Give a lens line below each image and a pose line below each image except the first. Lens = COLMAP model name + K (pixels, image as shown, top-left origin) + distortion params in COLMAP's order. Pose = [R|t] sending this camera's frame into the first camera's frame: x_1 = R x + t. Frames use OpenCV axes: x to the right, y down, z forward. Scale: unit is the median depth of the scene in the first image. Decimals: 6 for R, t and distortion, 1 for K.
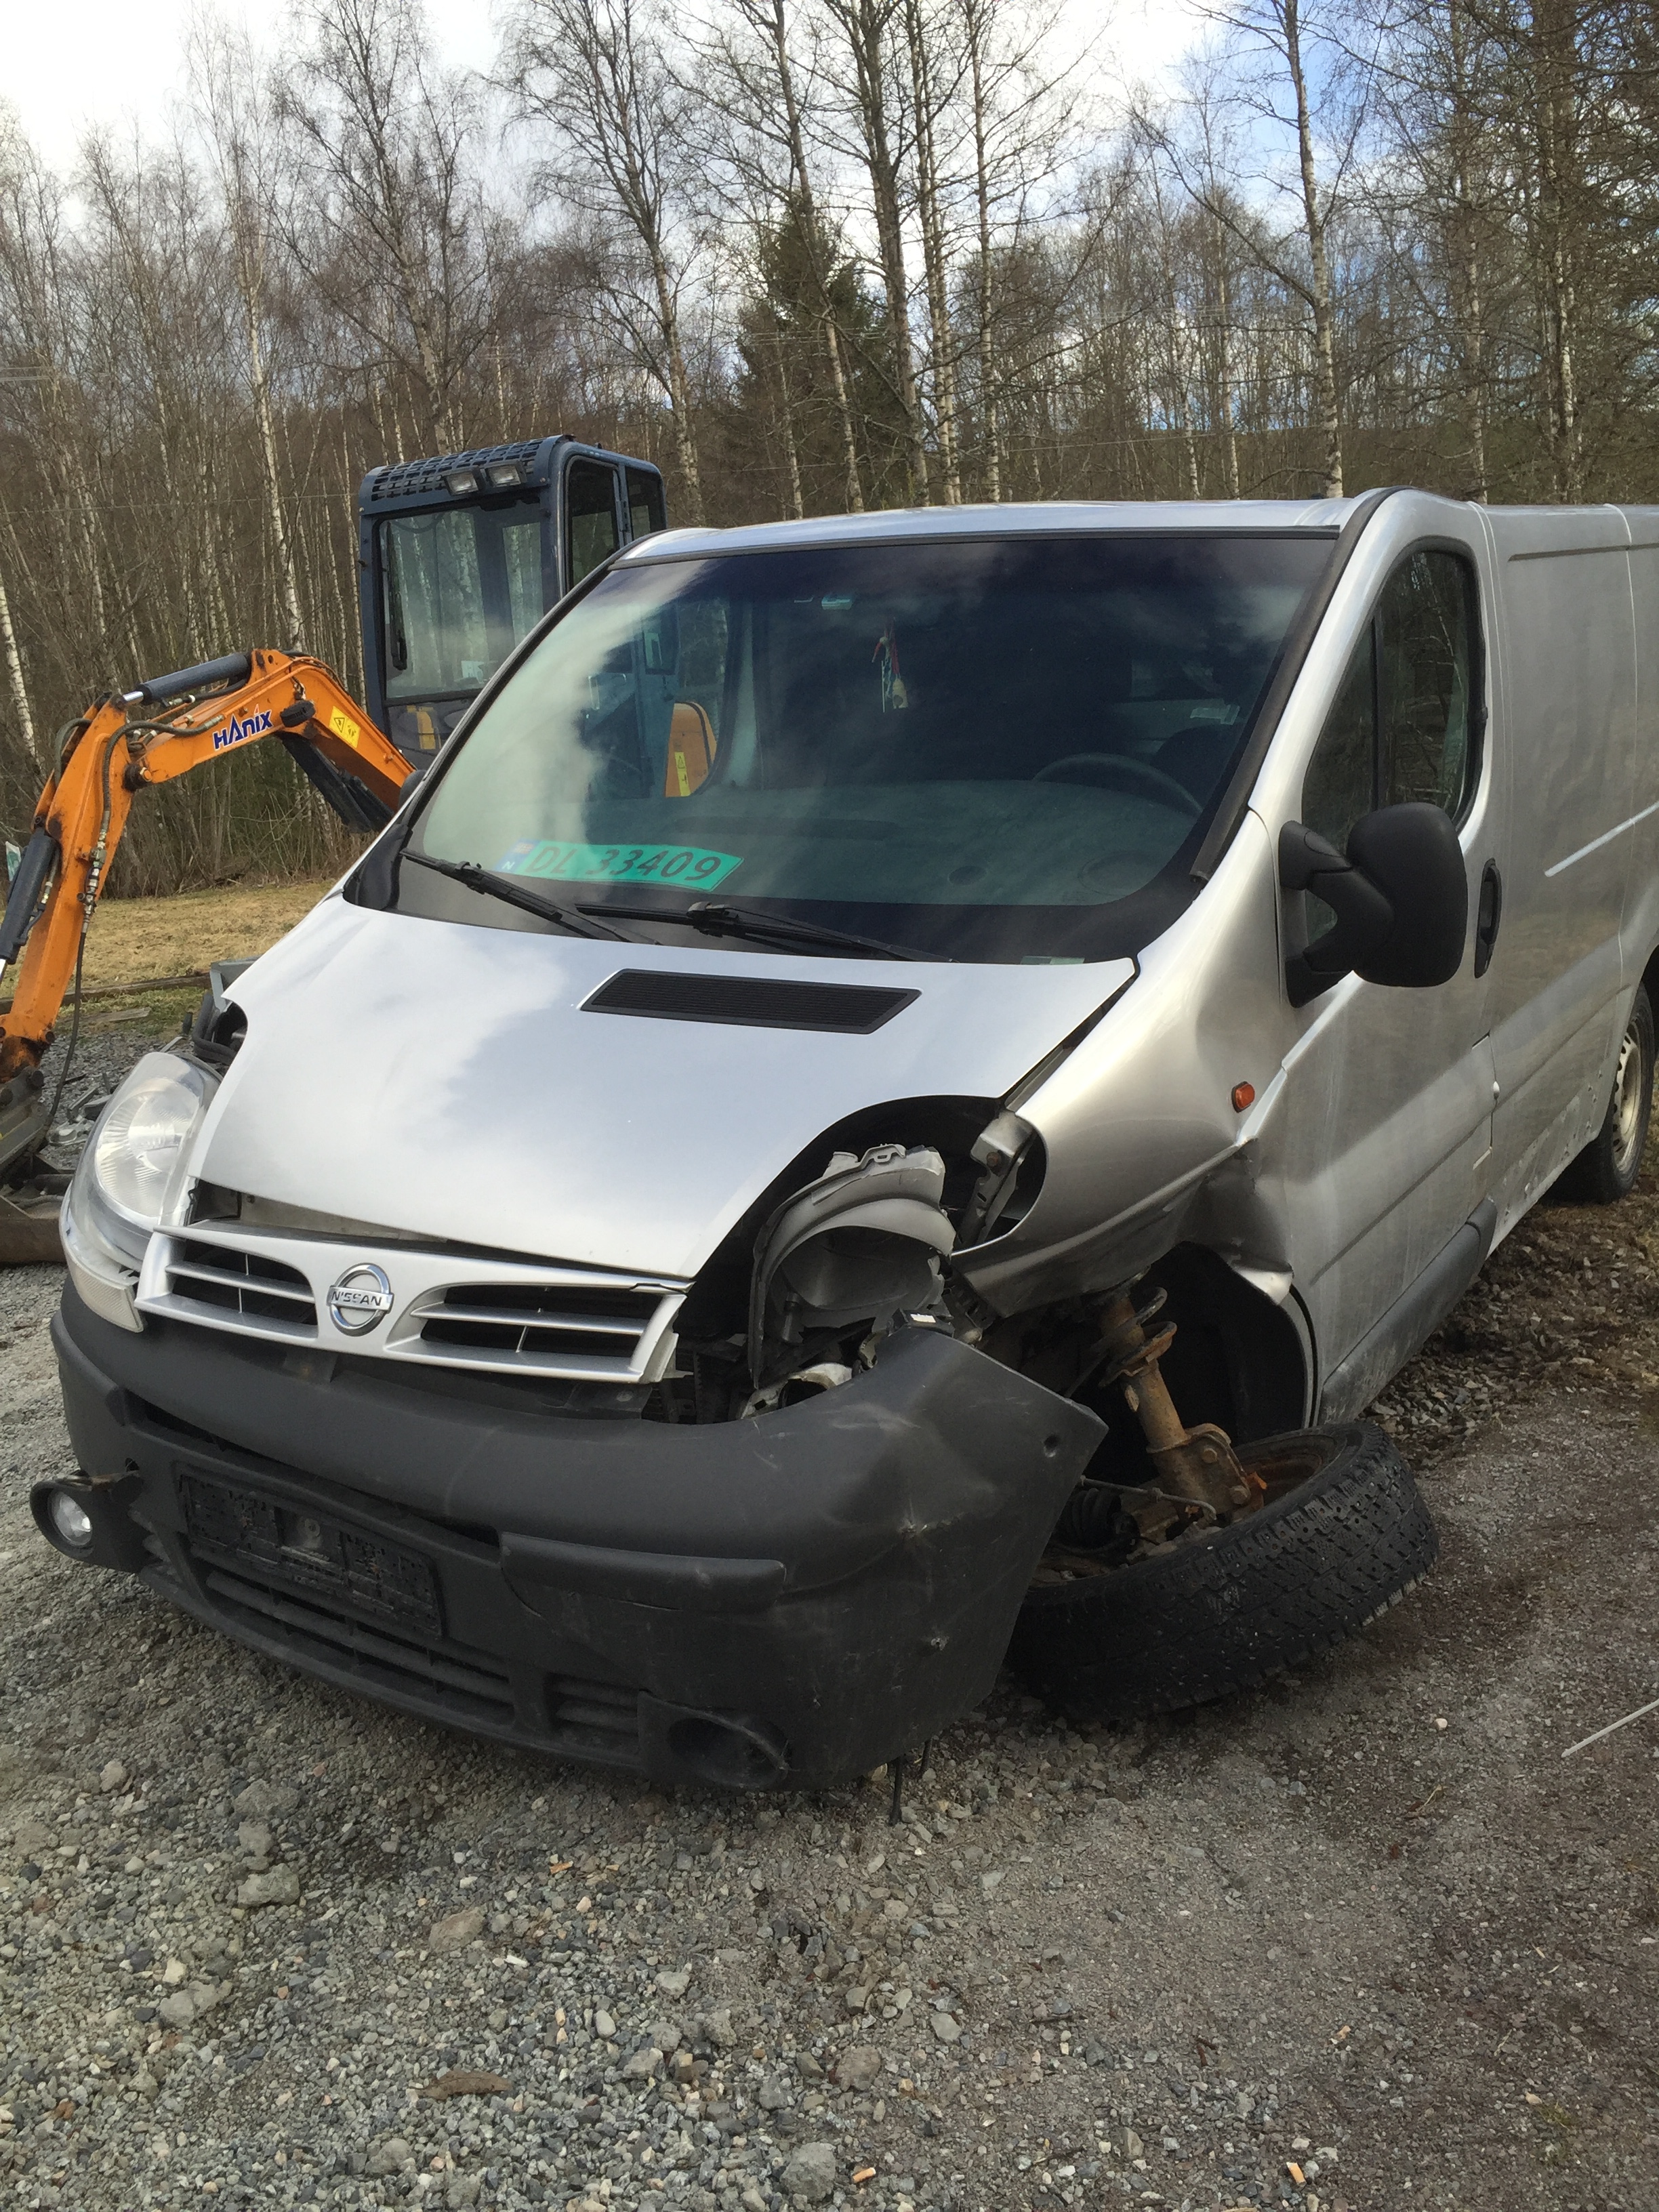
lens RADIAL K [[1881.5, 0, 847.7], [0, 1881.5, 1101.4], [0, 0, 1]] dist [0.064895, -0.085408]
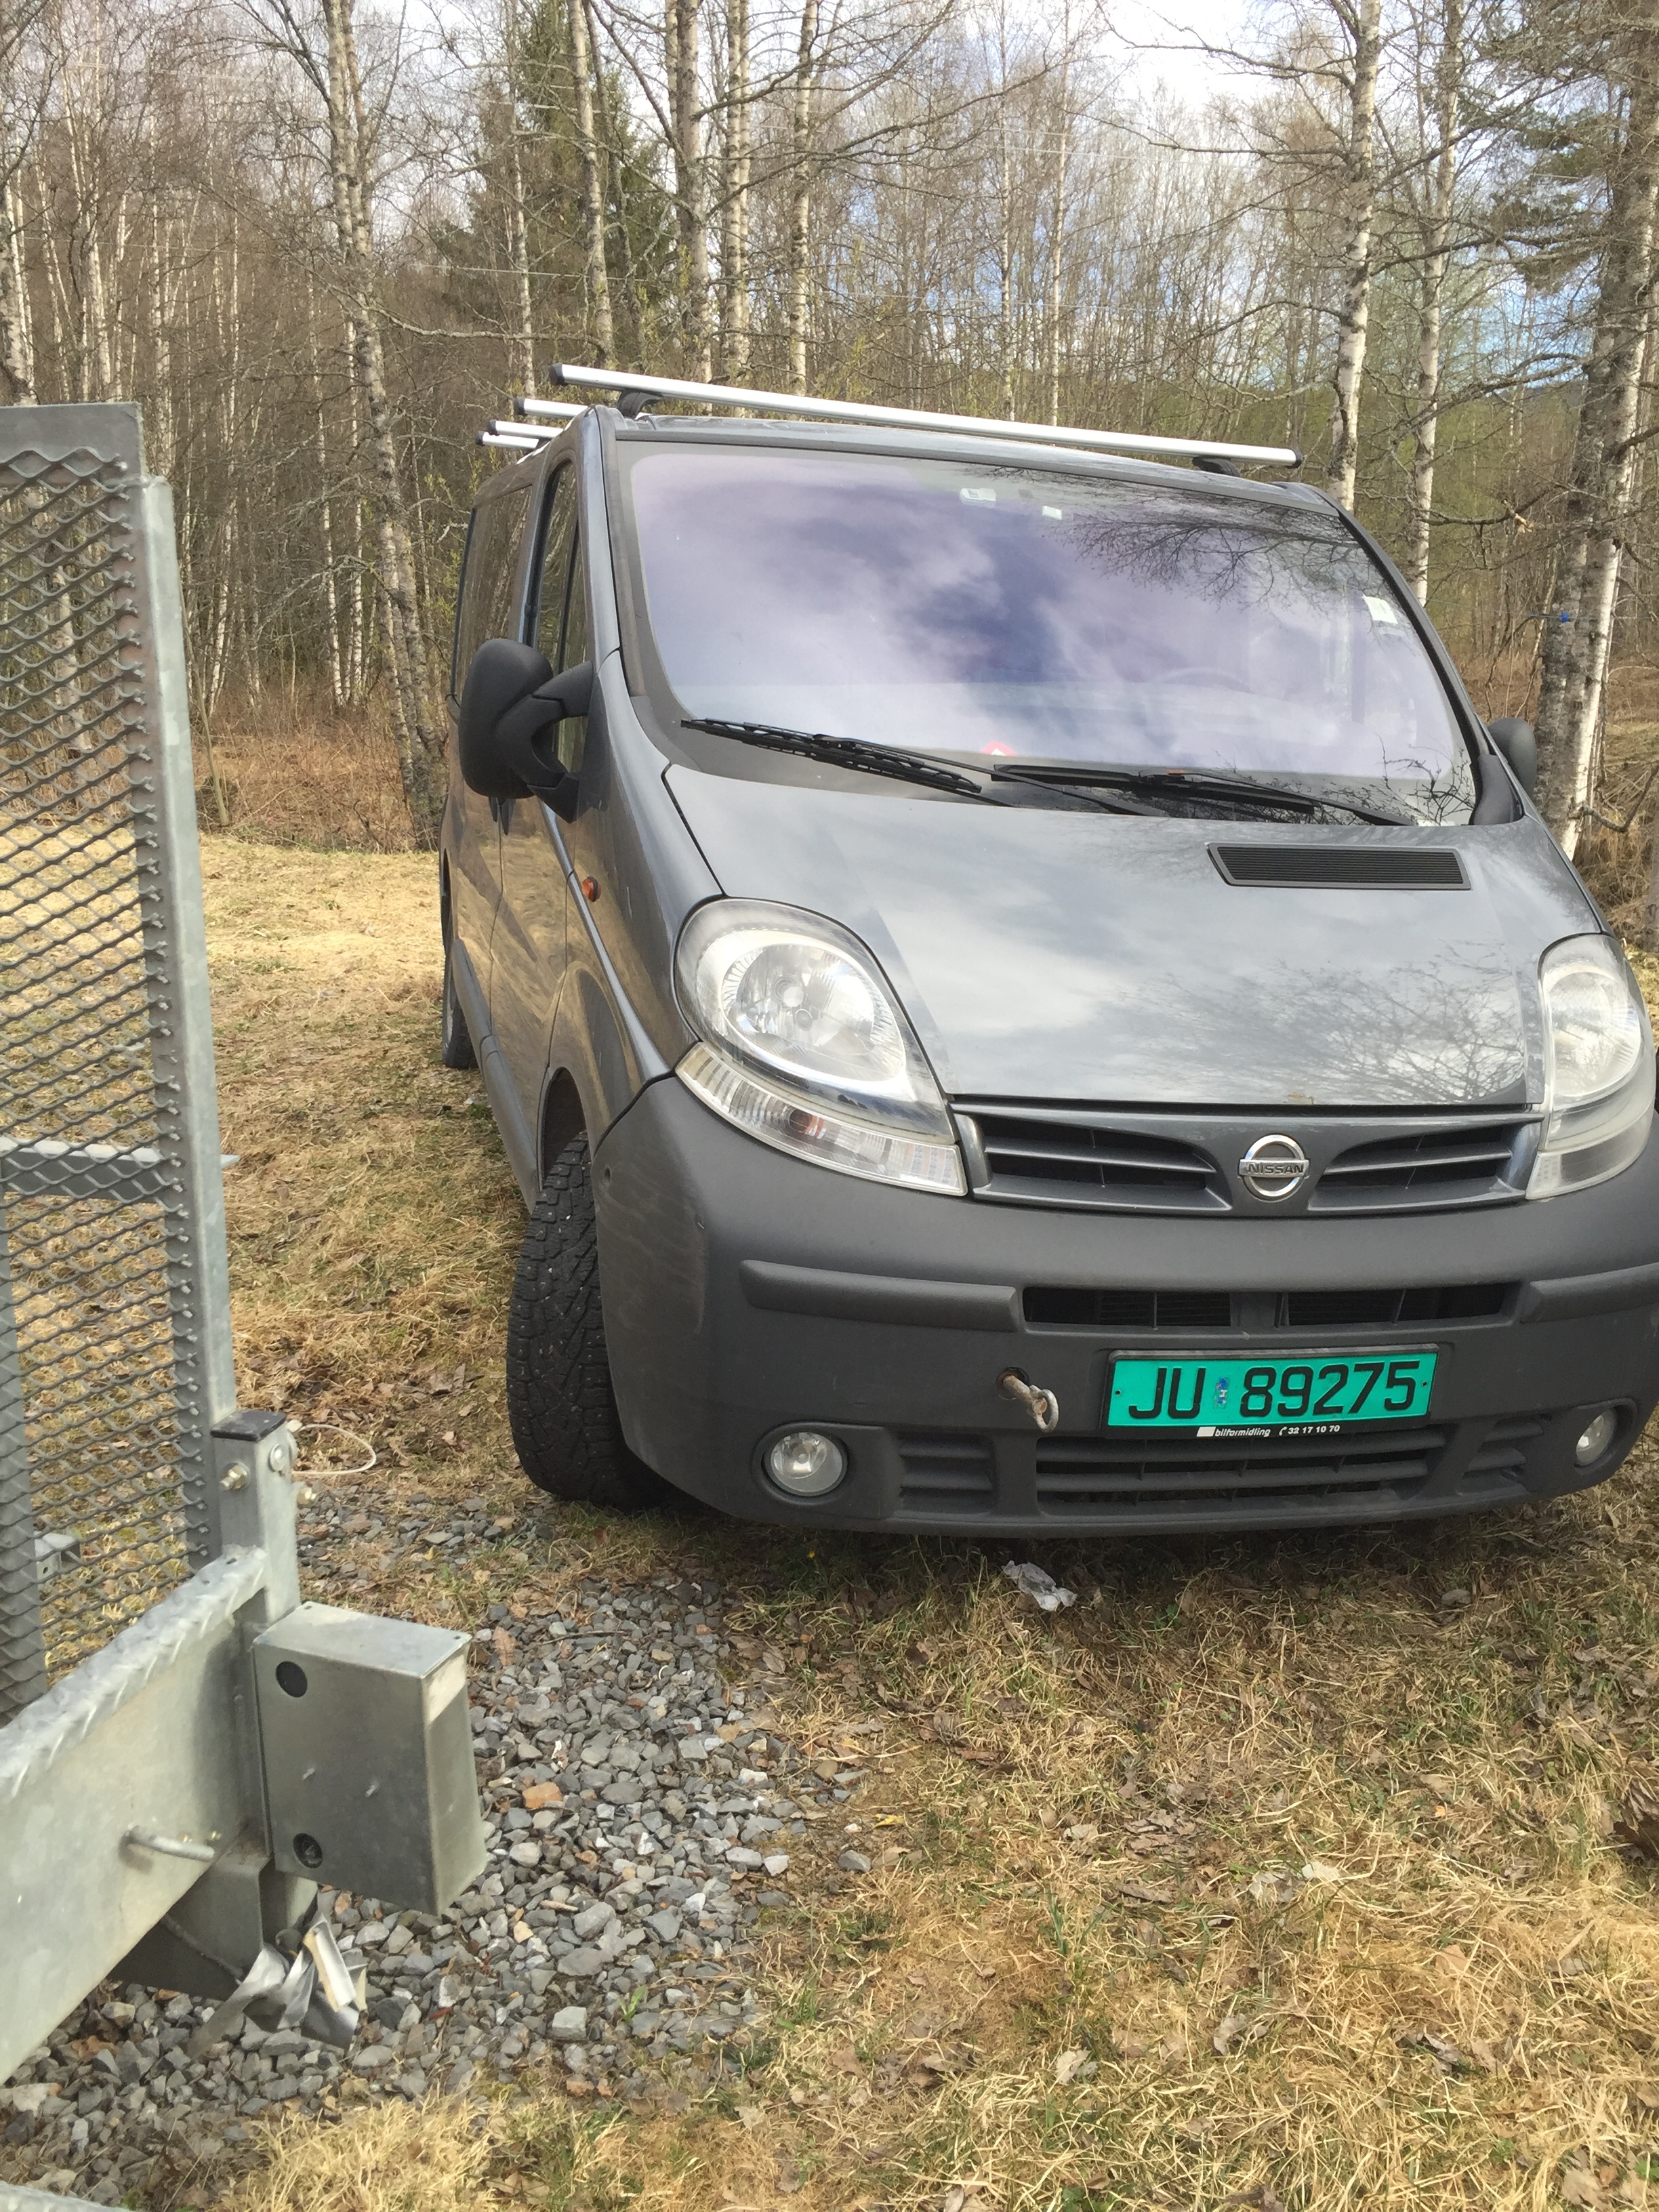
lens RADIAL K [[1881.5, 0, 811.3], [0, 1881.5, 1095.2], [0, 0, 1]] dist [0.064895, -0.085408]
pose [[0.988538, 0.063051, 0.137177, 0.003774], [-0.069441, 0.996689, 0.042302, -0.066110], [-0.134056, -0.051343, 0.989643, 0.294889]]
